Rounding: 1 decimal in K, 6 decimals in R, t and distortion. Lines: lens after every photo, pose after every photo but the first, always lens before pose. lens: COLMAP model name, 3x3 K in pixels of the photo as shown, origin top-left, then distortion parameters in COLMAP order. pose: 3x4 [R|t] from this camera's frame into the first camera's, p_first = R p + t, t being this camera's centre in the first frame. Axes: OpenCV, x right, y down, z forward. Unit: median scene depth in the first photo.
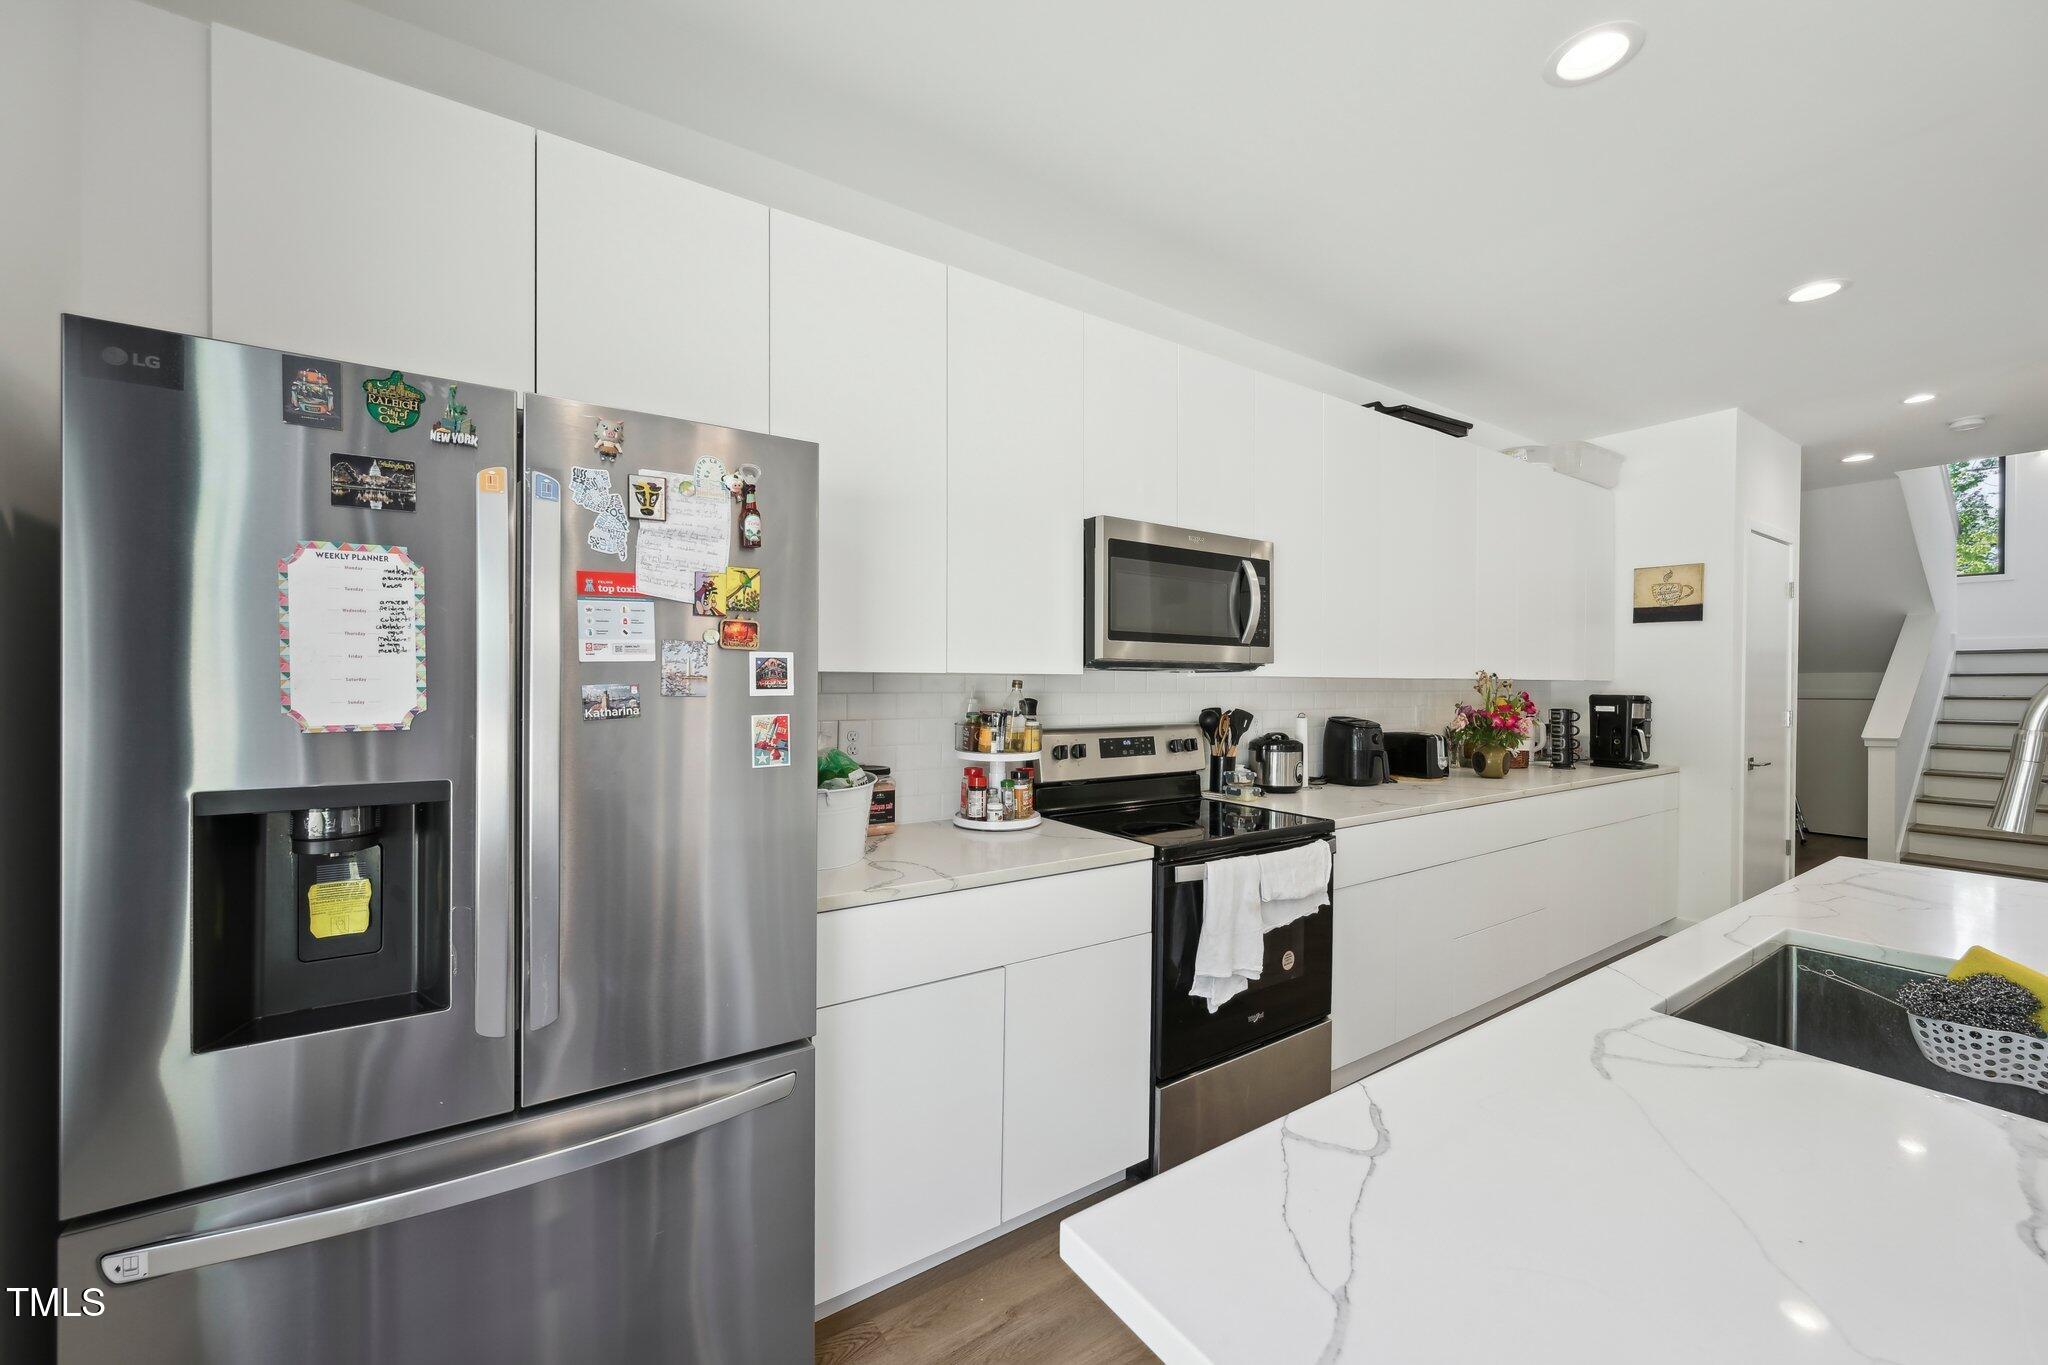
lens RADIAL K [[798.2, 0, 1024.0], [0, 798.2, 682.5], [0, 0, 1]] dist [0.000411, -0.000051]
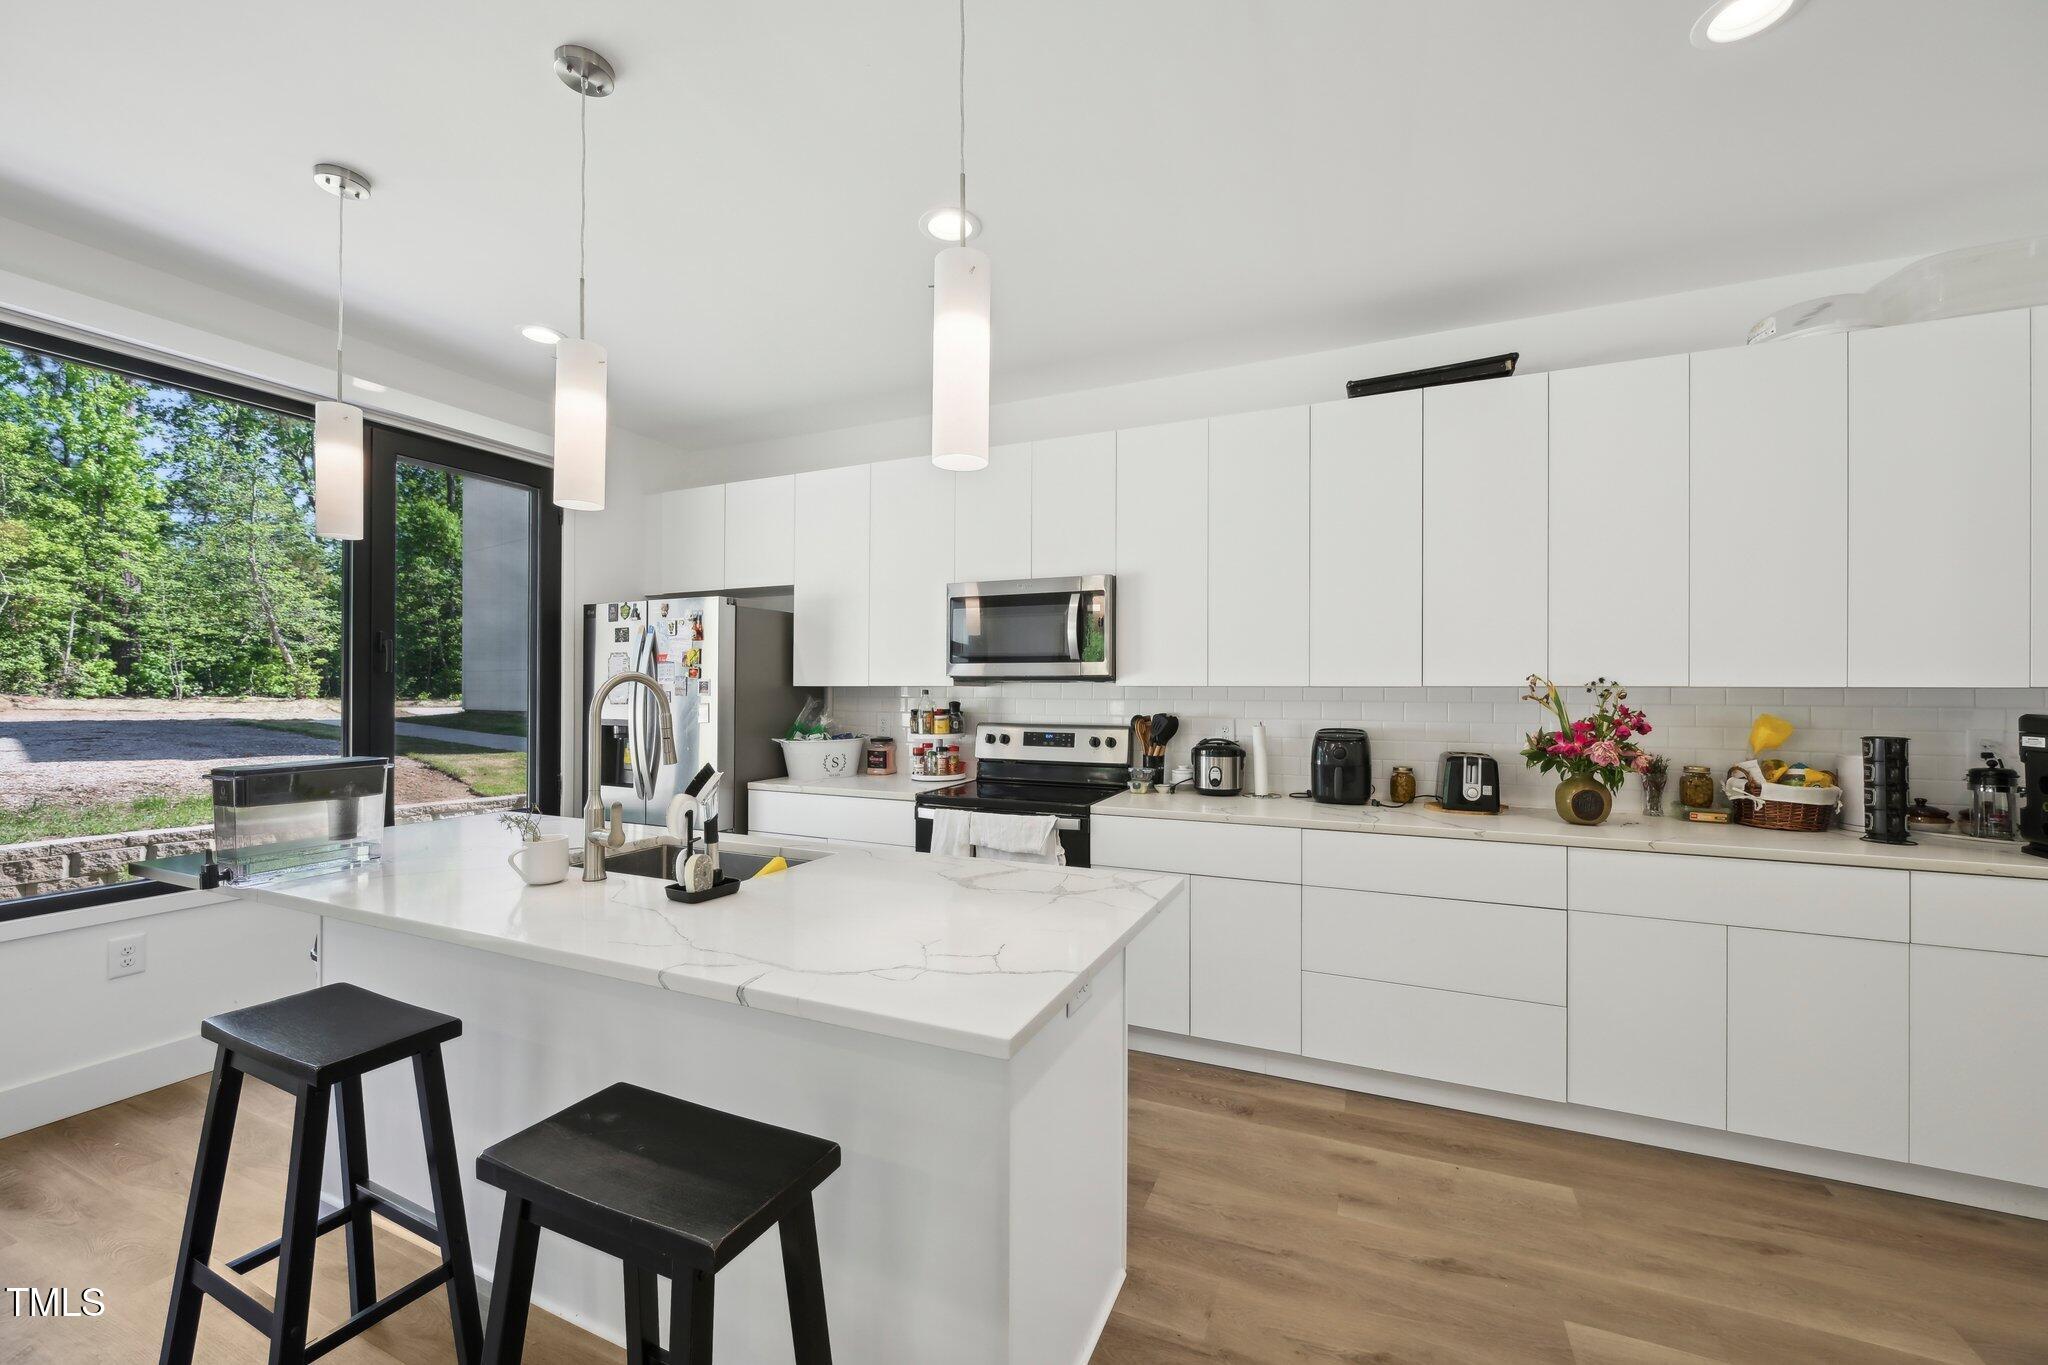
lens RADIAL K [[798.2, 0, 1024.0], [0, 798.2, 682.5], [0, 0, 1]] dist [0.000411, -0.000051]
pose [[0.530308, -0.007249, -0.847774, 1.269349], [0.001311, 0.999969, -0.007730, -0.004578], [0.847804, 0.002988, 0.530302, 0.259073]]
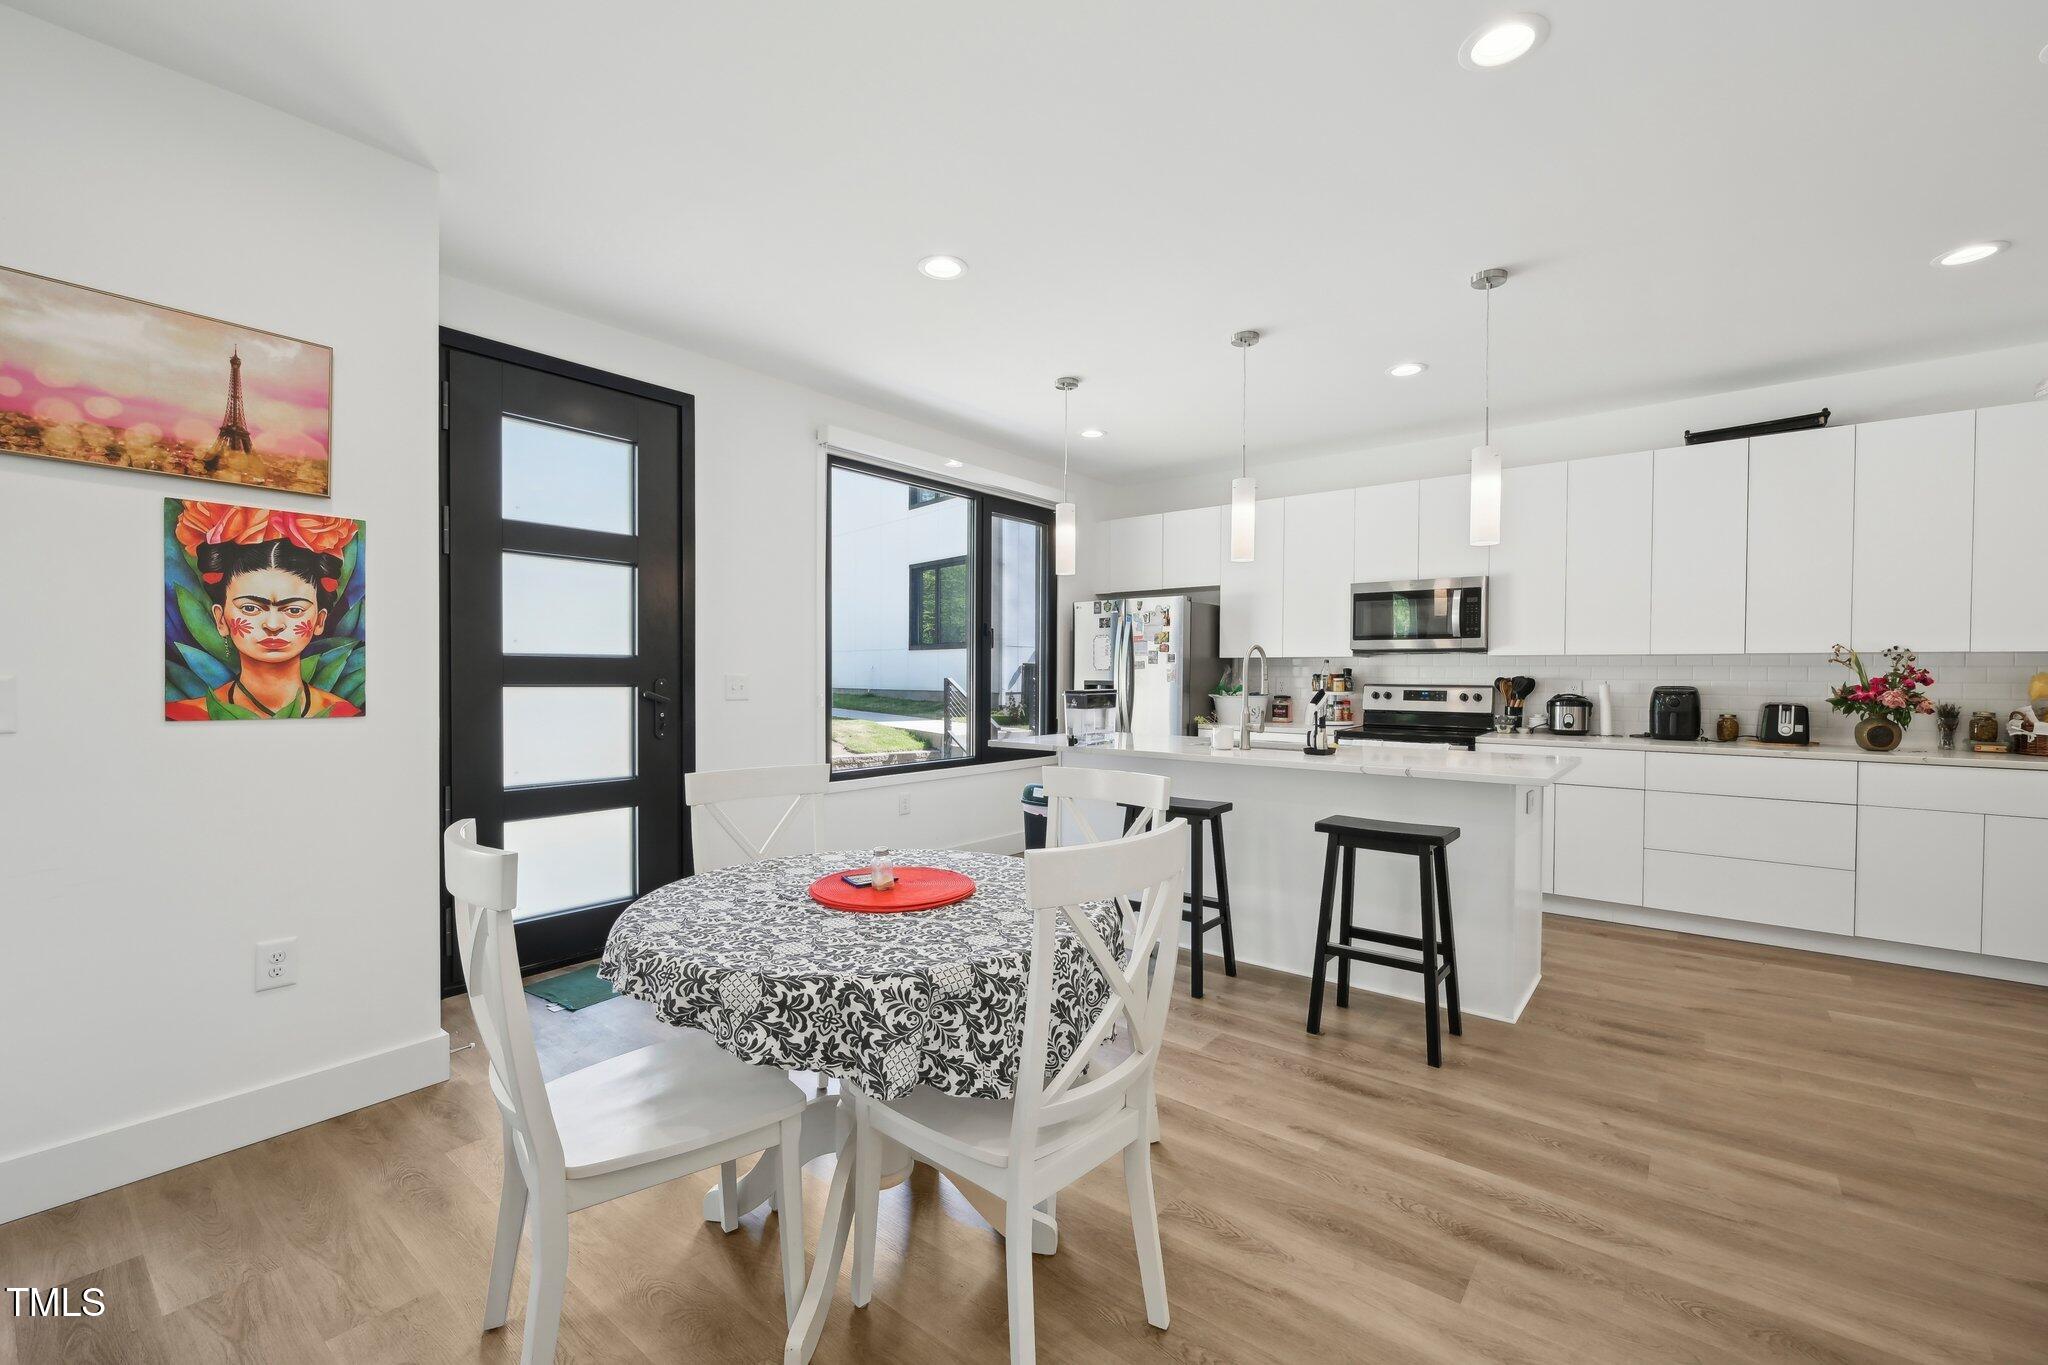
lens RADIAL K [[856.2, 0, 1024.0], [0, 856.2, 682.5], [0, 0, 1]] dist [0.000328, -0.000302]
pose [[0.303172, 0.011506, -0.952866, 1.755879], [-0.000470, 0.999929, 0.011924, 0.028285], [0.952936, -0.003167, 0.303156, -0.480234]]
